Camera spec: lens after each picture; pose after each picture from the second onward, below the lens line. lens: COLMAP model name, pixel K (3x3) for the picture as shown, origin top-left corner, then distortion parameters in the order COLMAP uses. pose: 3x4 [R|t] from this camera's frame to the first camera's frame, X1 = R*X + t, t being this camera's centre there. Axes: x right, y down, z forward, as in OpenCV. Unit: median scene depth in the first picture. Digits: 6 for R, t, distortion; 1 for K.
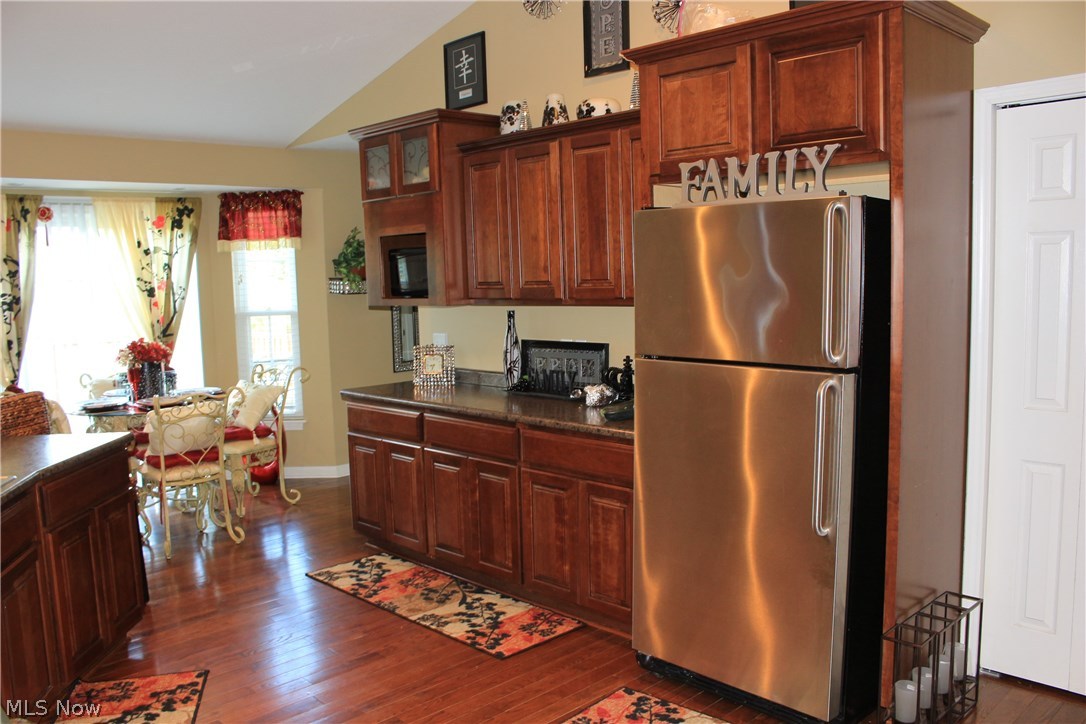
lens RADIAL K [[894.3, 0, 538.0], [0, 894.3, 370.9], [0, 0, 1]] dist [-0.157676, 0.127737]
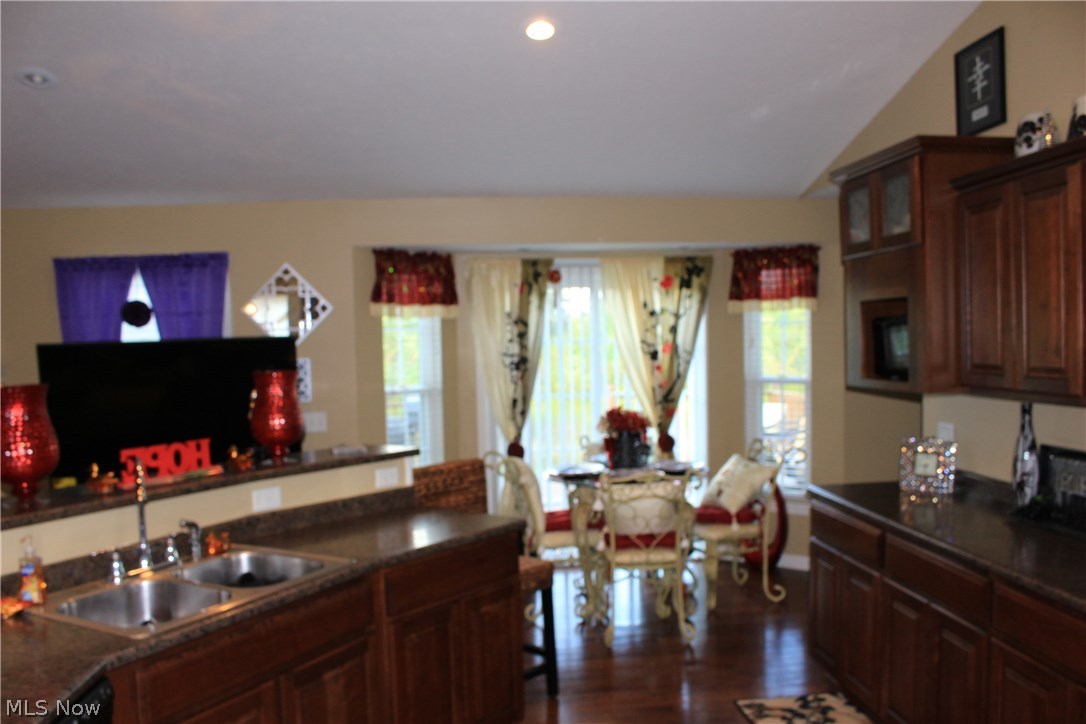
lens RADIAL K [[894.3, 0, 538.0], [0, 894.3, 370.9], [0, 0, 1]] dist [-0.157676, 0.127737]
pose [[0.776054, 0.034714, -0.629711, 0.096682], [-0.070404, 0.997011, -0.031804, -0.041479], [0.626725, 0.069016, 0.776178, 0.197769]]
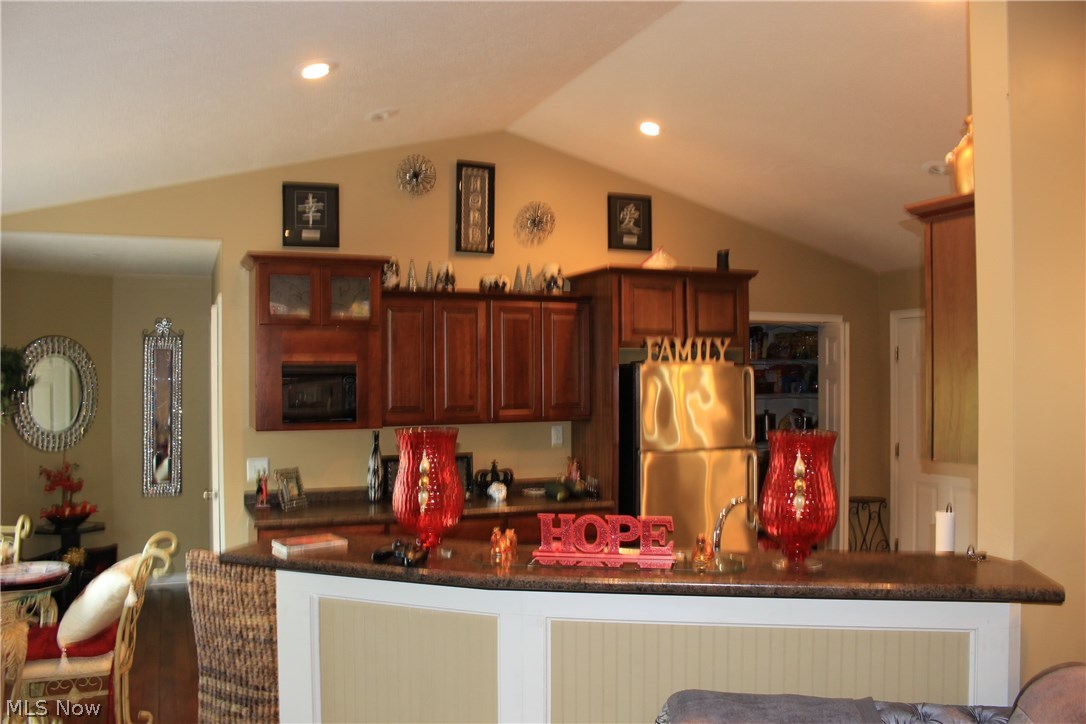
lens RADIAL K [[894.3, 0, 538.0], [0, 894.3, 370.9], [0, 0, 1]] dist [-0.157676, 0.127737]
pose [[0.364647, 0.029585, 0.930676, -0.991010], [0.094402, 0.993171, -0.068559, -0.044925], [-0.926348, 0.112858, 0.359363, 0.365356]]
